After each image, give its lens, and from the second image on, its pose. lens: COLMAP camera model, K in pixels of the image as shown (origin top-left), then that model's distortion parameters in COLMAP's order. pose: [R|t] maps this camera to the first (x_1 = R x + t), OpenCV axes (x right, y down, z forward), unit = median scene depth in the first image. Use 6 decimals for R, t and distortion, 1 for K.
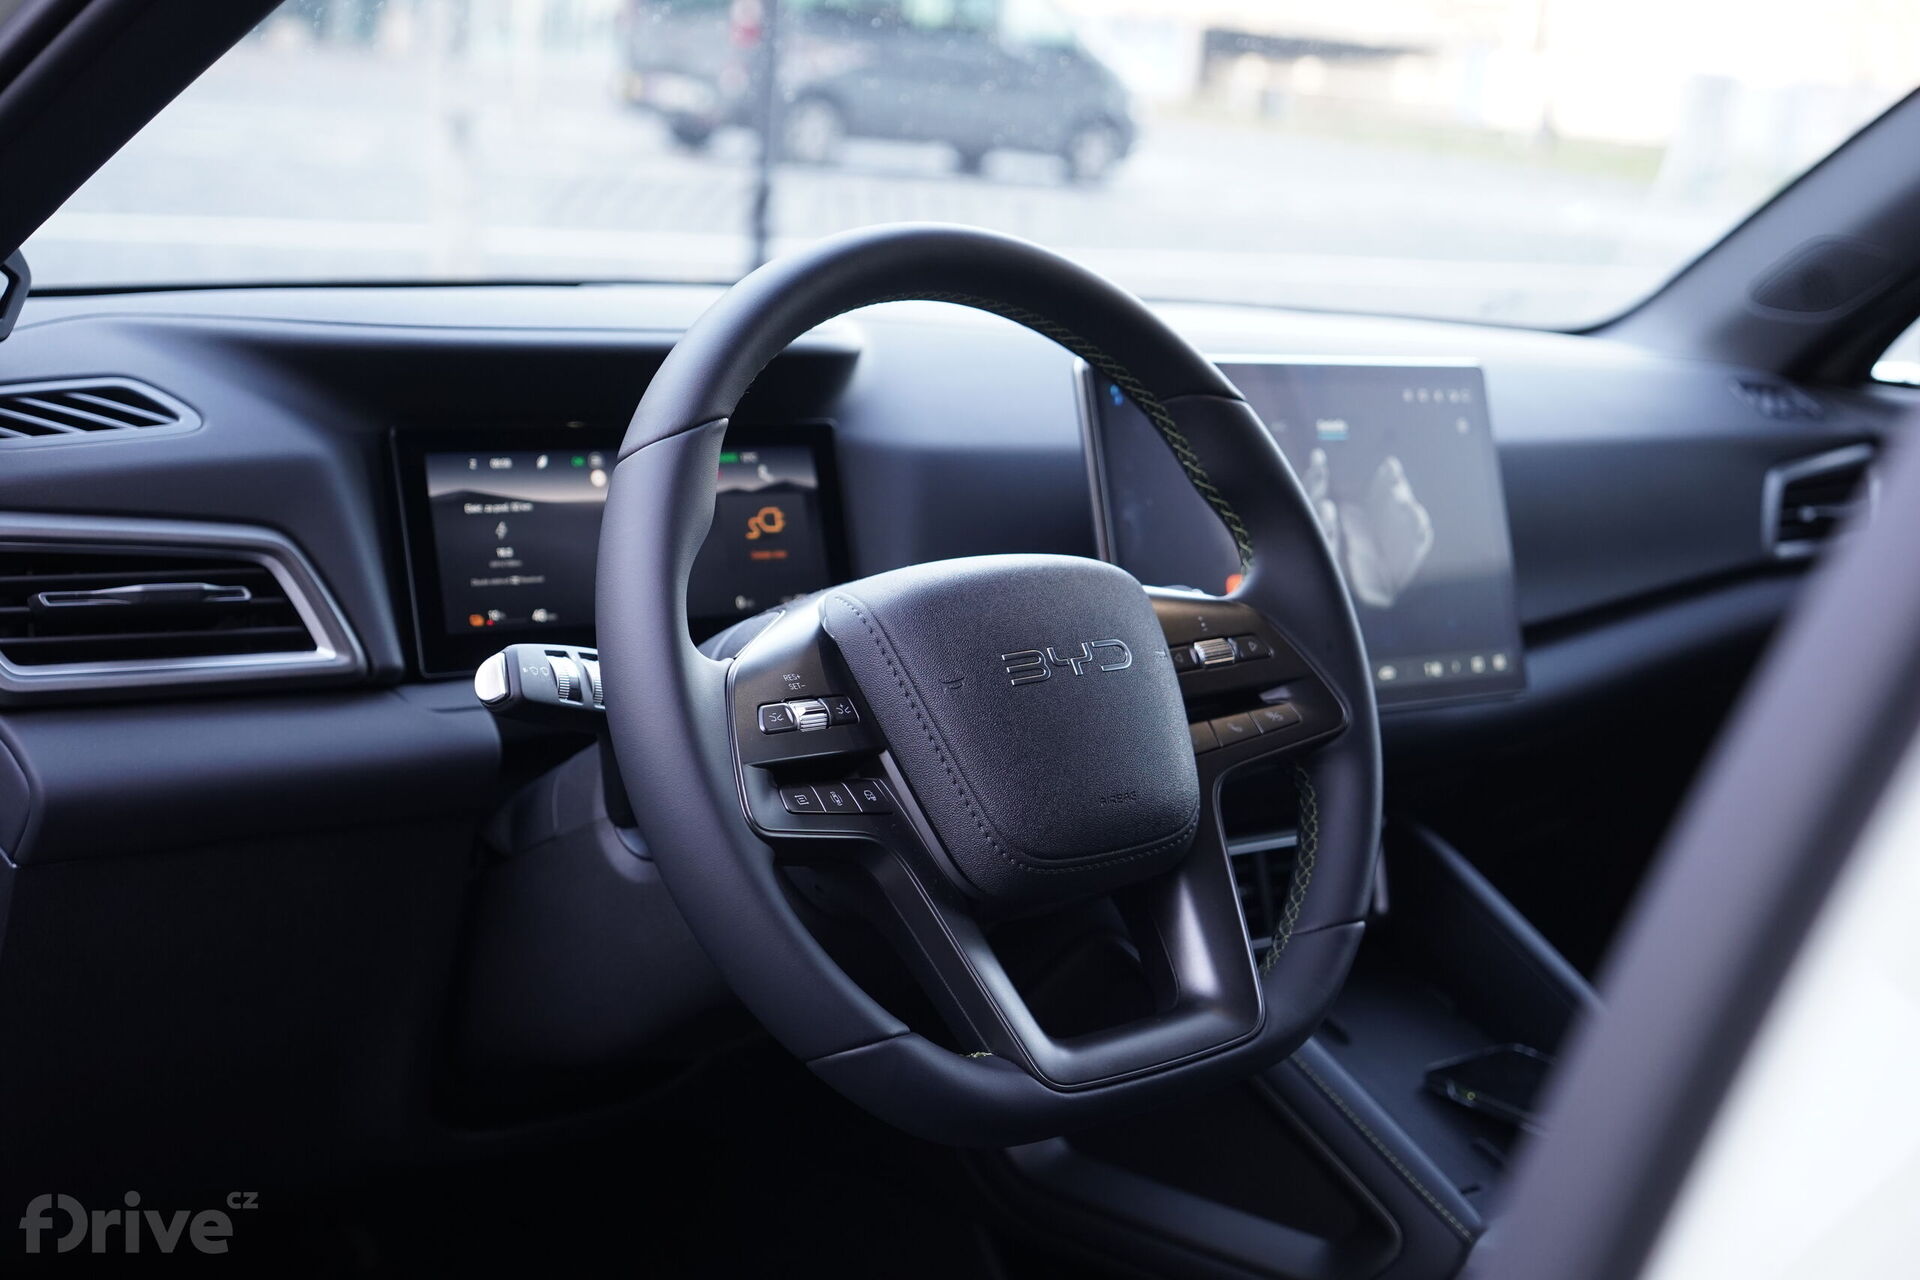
lens RADIAL K [[2739.7, 0, 960.0], [0, 2739.7, 640.0], [0, 0, 1]] dist [-0.001117, 0.045588]
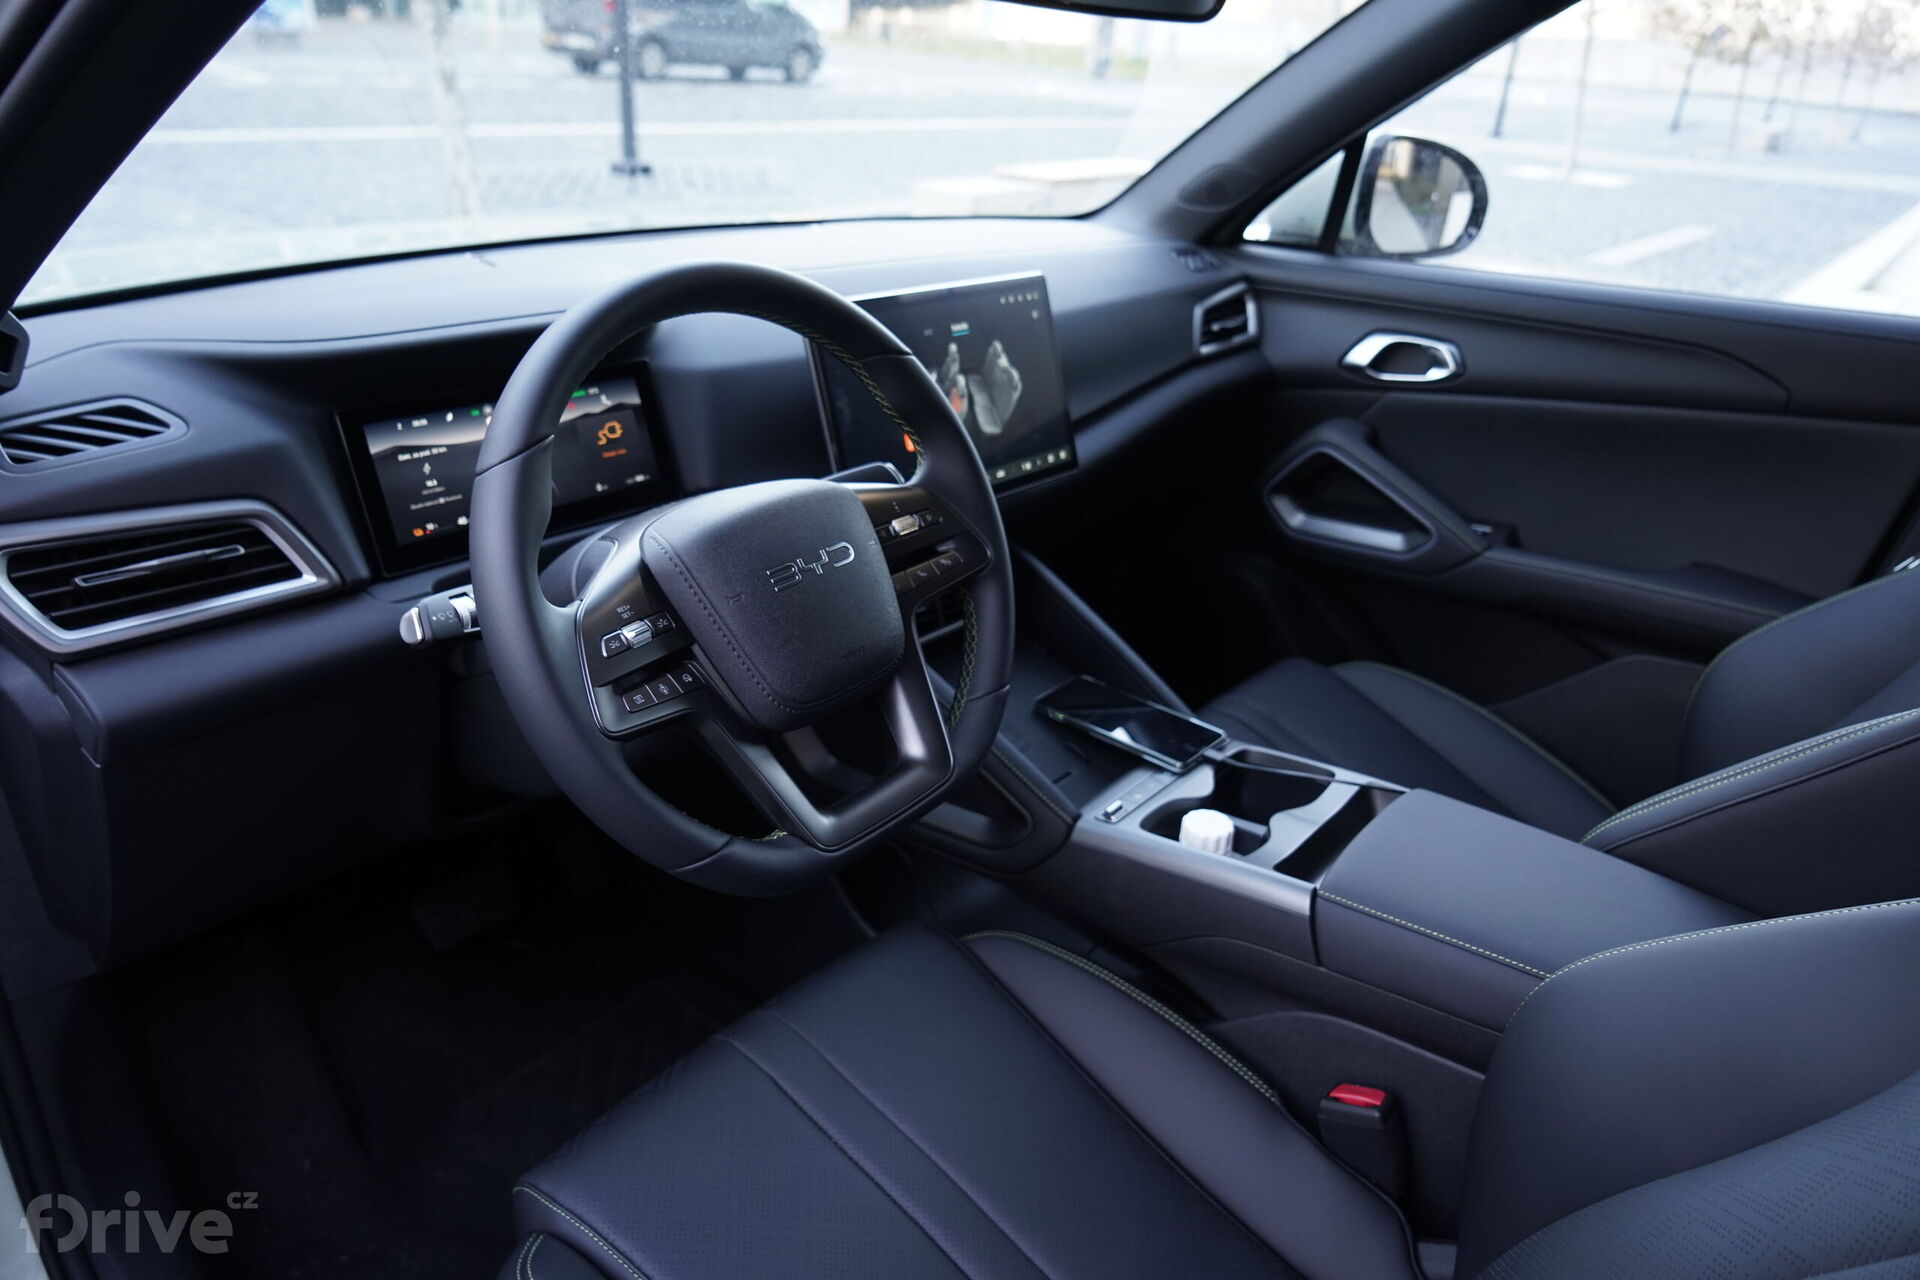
lens RADIAL K [[1291.6, 0, 960.0], [0, 1291.6, 640.0], [0, 0, 1]] dist [-0.030390, 0.022683]
pose [[0.986511, -0.096602, 0.132155, 0.018887], [0.061115, 0.966285, 0.250118, -0.107685], [-0.151861, -0.238668, 0.959154, 0.256980]]
